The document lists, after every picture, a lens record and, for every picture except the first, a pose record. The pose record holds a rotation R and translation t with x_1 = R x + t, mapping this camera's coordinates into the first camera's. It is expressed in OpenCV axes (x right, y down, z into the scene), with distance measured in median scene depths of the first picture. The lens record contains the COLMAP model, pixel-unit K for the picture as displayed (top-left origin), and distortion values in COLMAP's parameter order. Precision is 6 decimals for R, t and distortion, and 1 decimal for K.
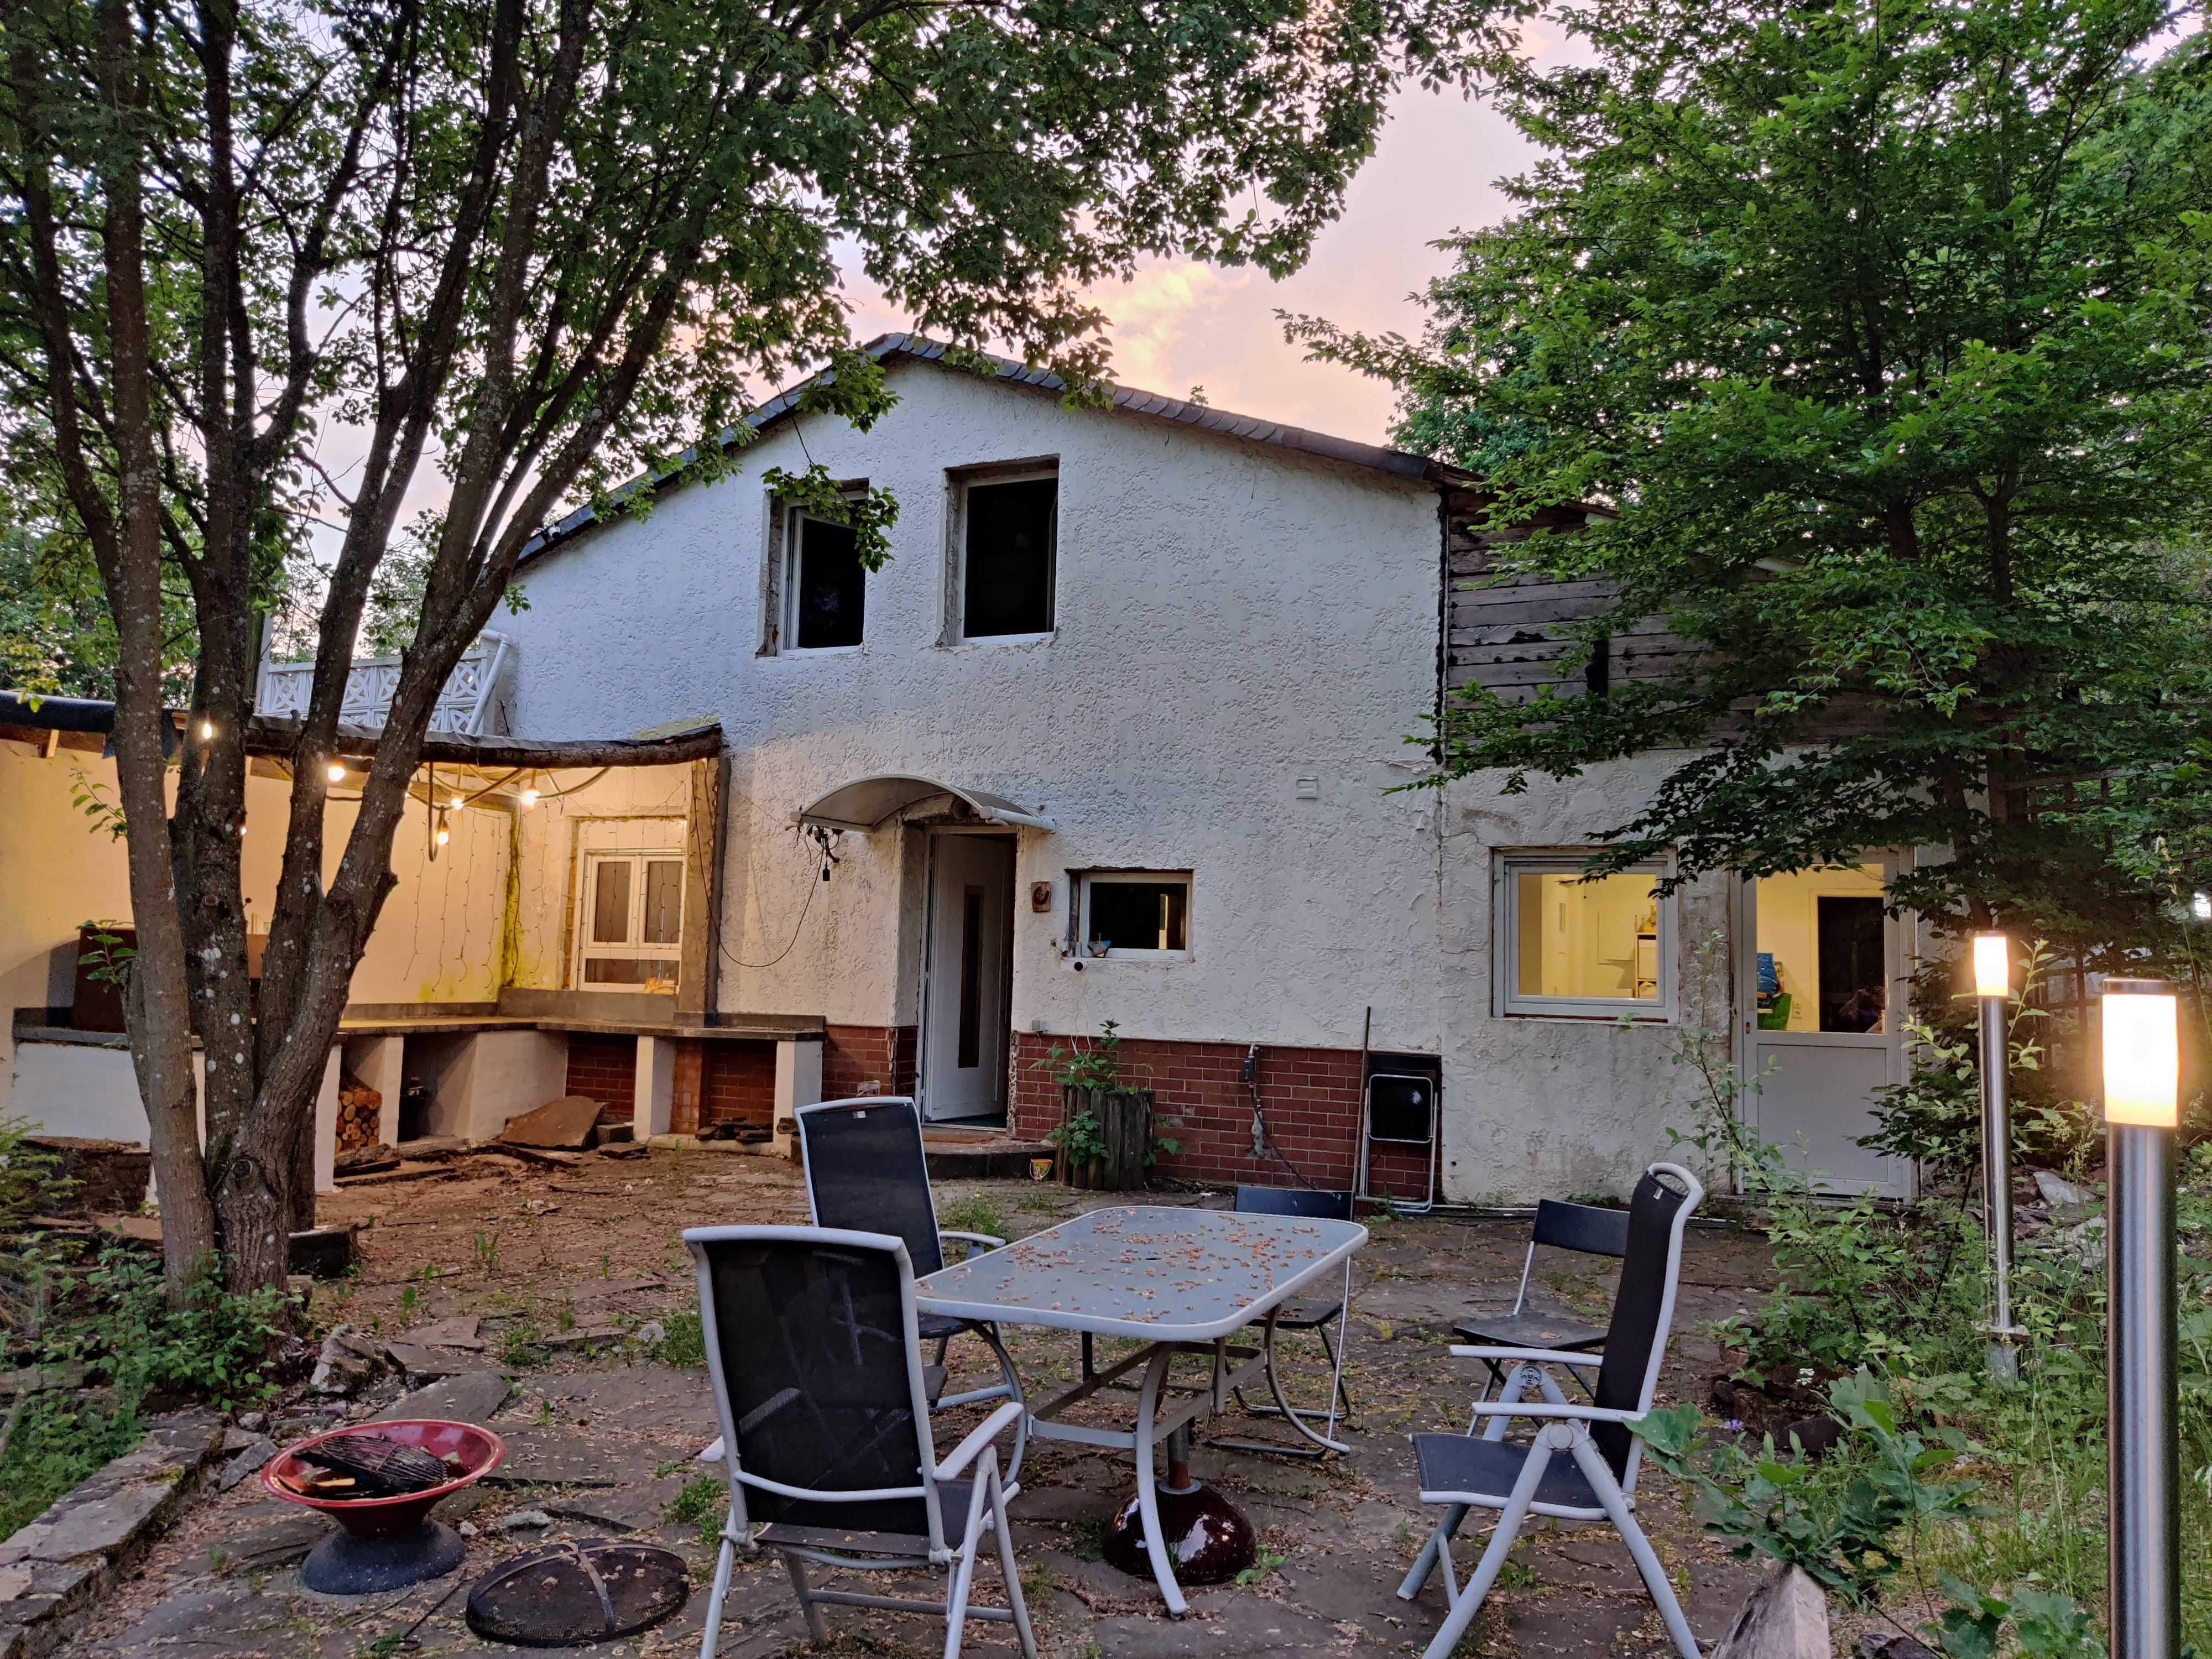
lens RADIAL K [[1680.7, 0, 1106.0], [0, 1680.7, 829.5], [0, 0, 1]] dist [0.101200, -0.316753]
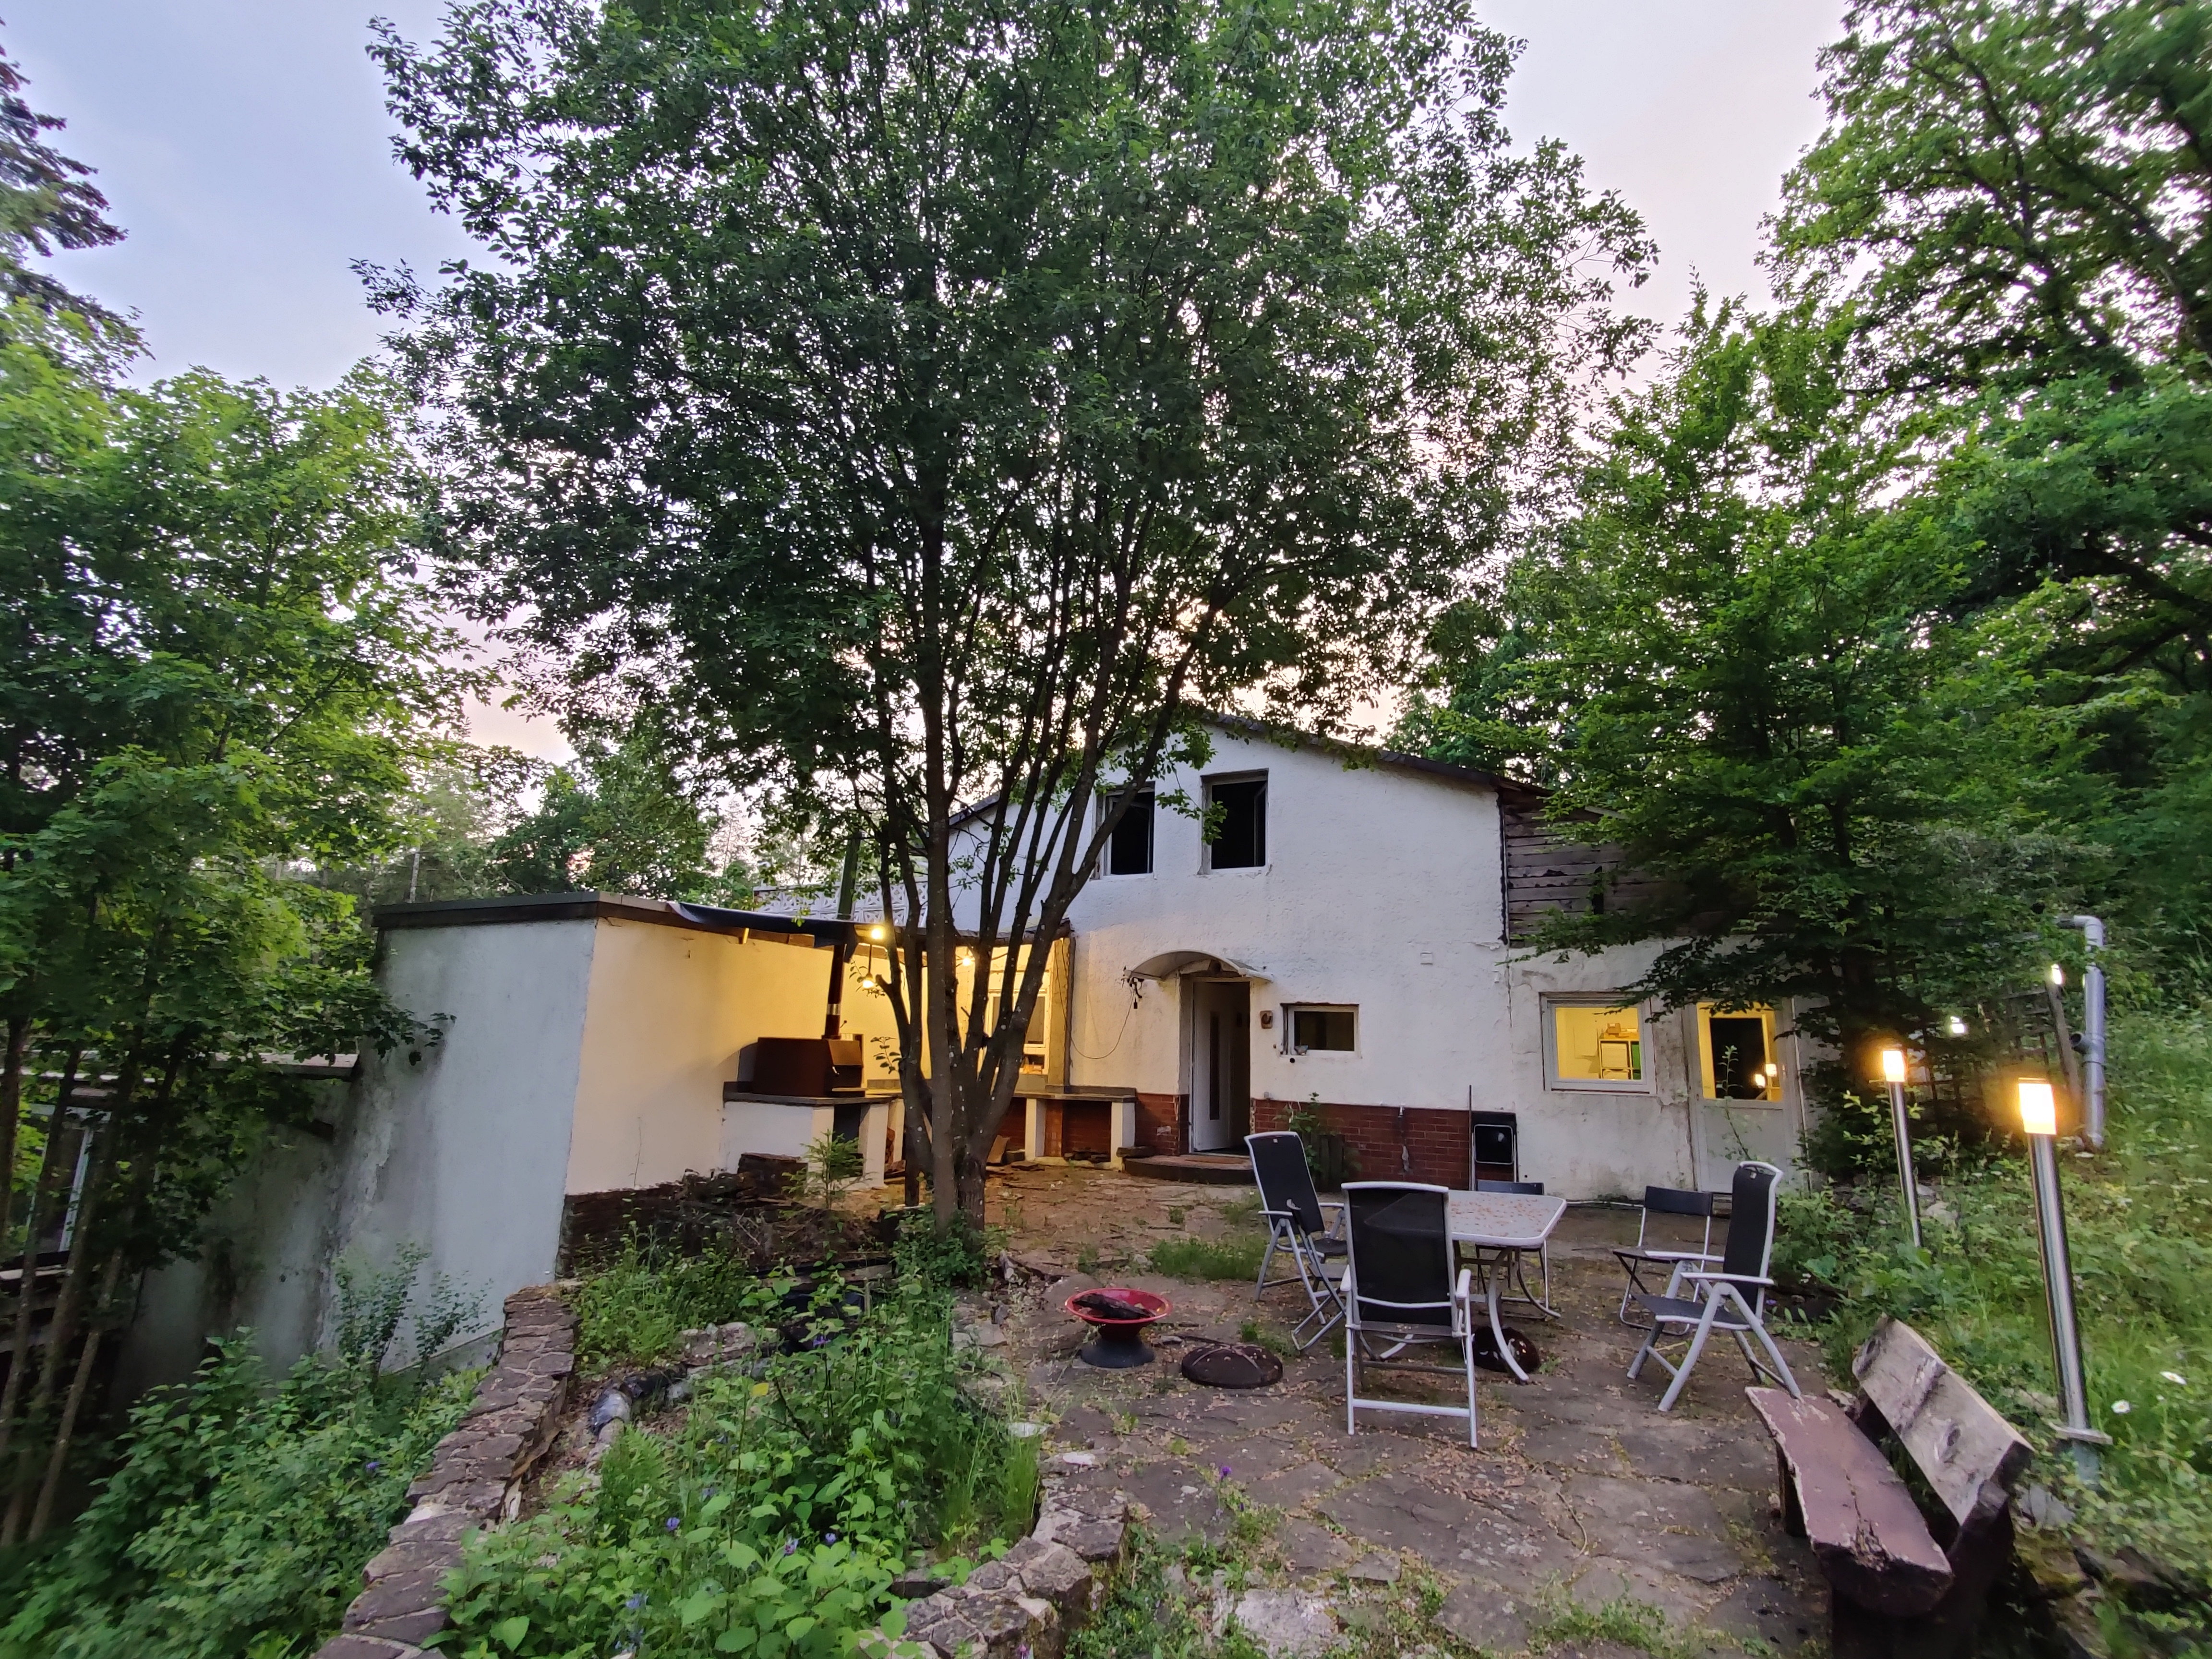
lens RADIAL K [[1098.3, 0, 1106.0], [0, 1098.3, 829.5], [0, 0, 1]] dist [-0.013620, -0.000027]
pose [[0.998313, -0.006374, -0.057710, -0.139377], [-0.000705, 0.992553, -0.121815, -0.016478], [0.058057, 0.121650, 0.990874, -0.158146]]
